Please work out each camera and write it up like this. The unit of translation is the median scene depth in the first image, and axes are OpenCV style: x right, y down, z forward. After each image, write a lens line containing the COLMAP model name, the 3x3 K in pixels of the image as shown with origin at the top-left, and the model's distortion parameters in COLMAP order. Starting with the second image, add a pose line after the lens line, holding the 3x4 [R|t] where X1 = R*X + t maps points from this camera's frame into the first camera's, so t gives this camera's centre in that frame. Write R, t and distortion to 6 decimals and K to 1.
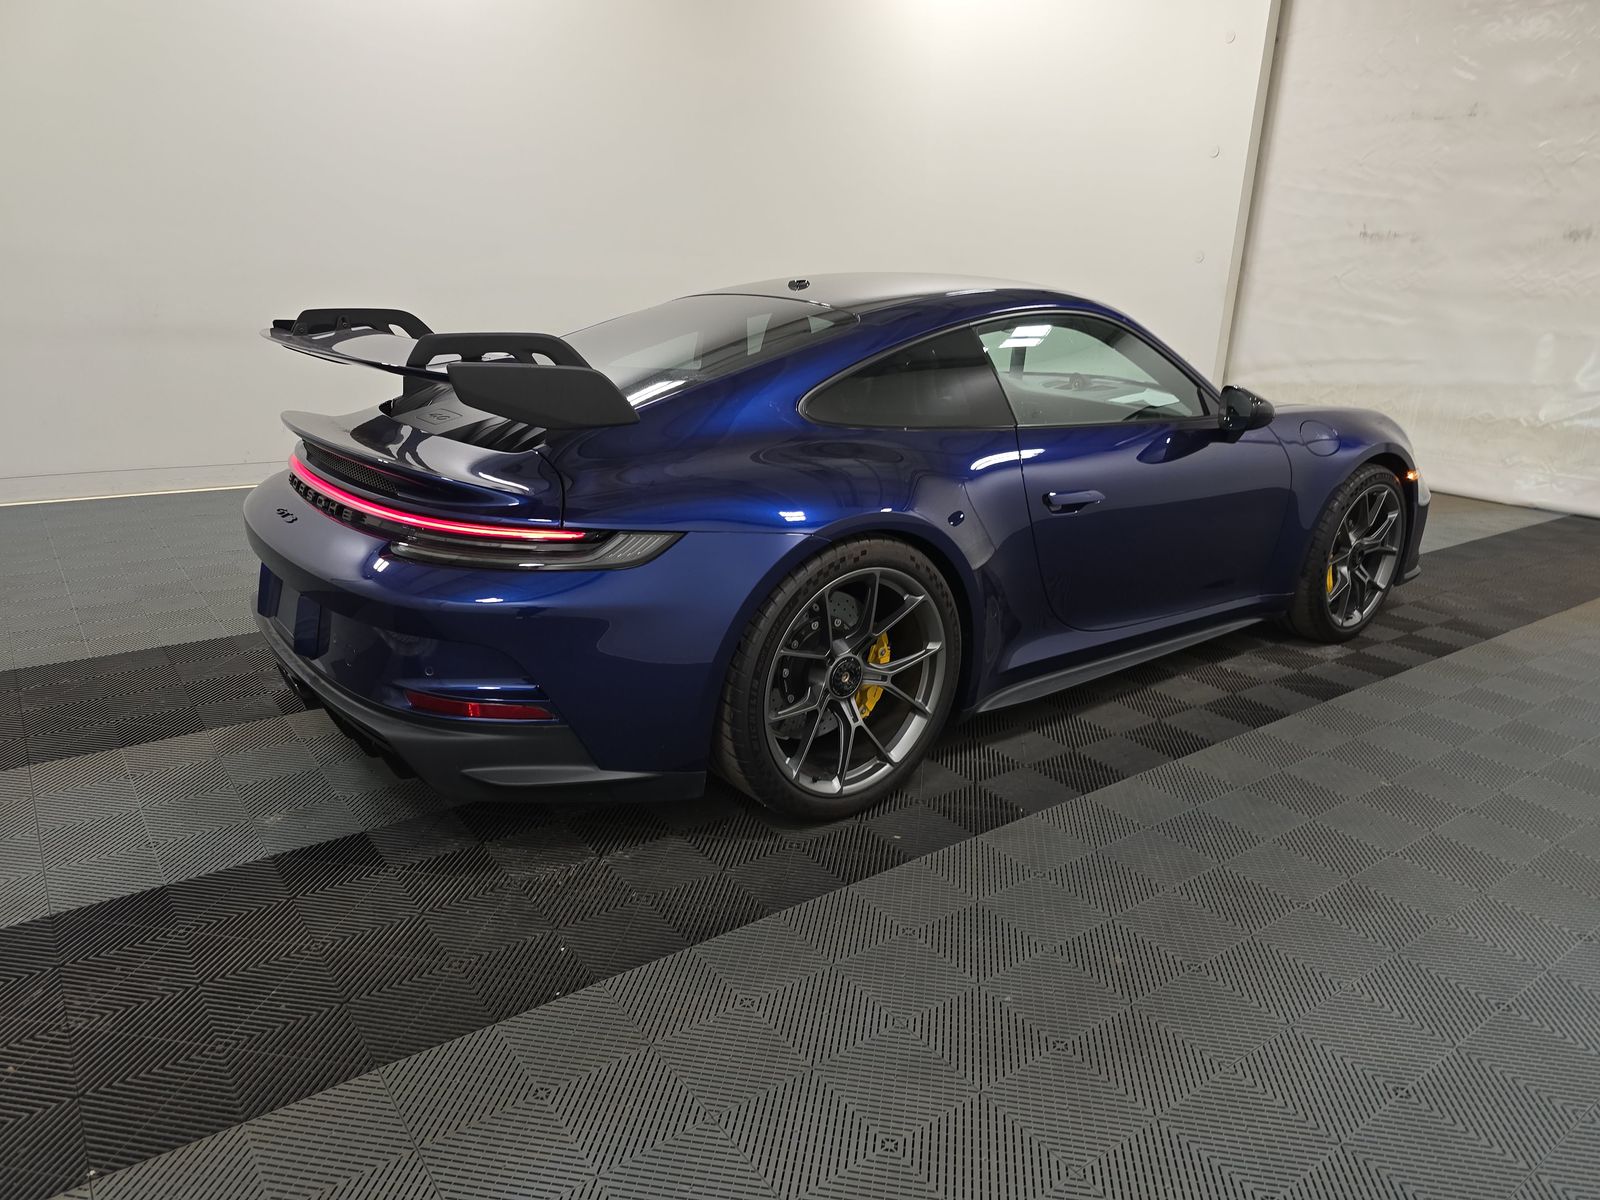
lens RADIAL K [[1083.5, 0, 792.1], [0, 1083.5, 600.7], [0, 0, 1]] dist [0.018793, -0.005439]
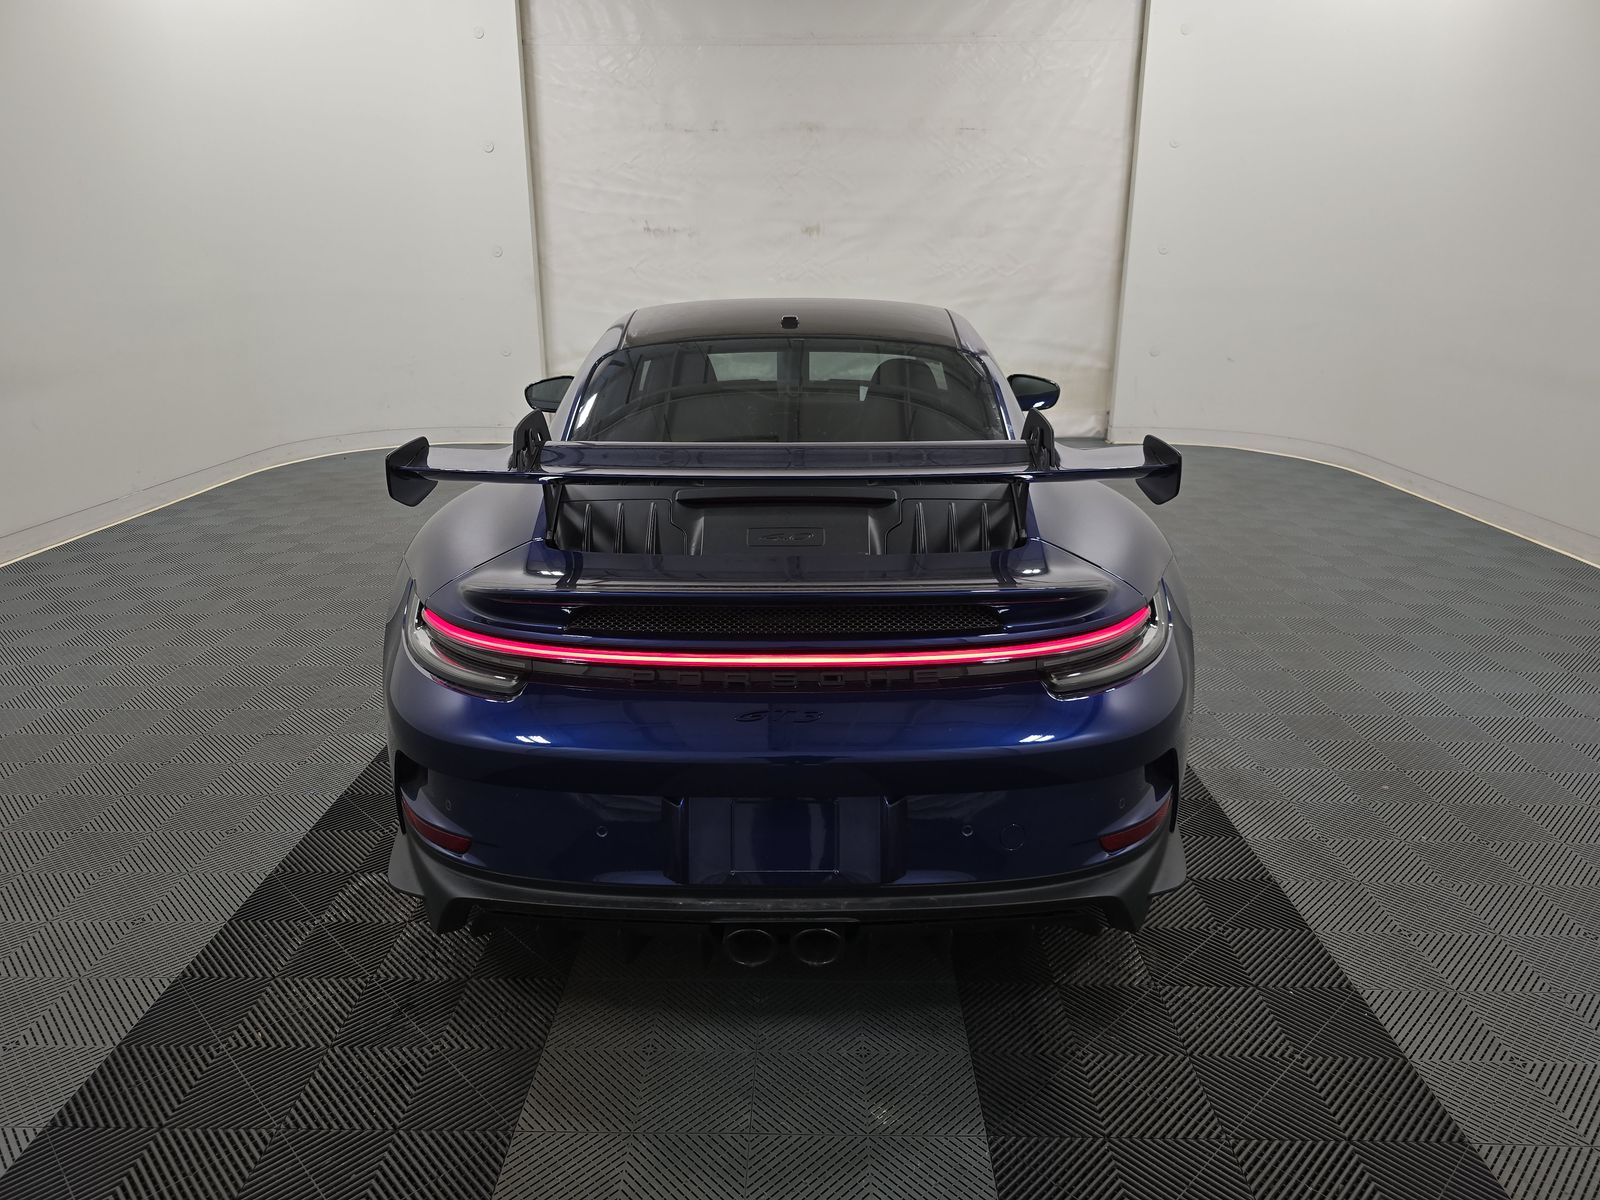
lens RADIAL K [[1083.5, 0, 792.1], [0, 1083.5, 600.7], [0, 0, 1]] dist [0.018793, -0.005439]
pose [[0.601507, -0.264875, 0.753678, -0.366241], [0.258734, 0.957174, 0.129899, -0.082116], [-0.755809, 0.116867, 0.644279, 0.225585]]
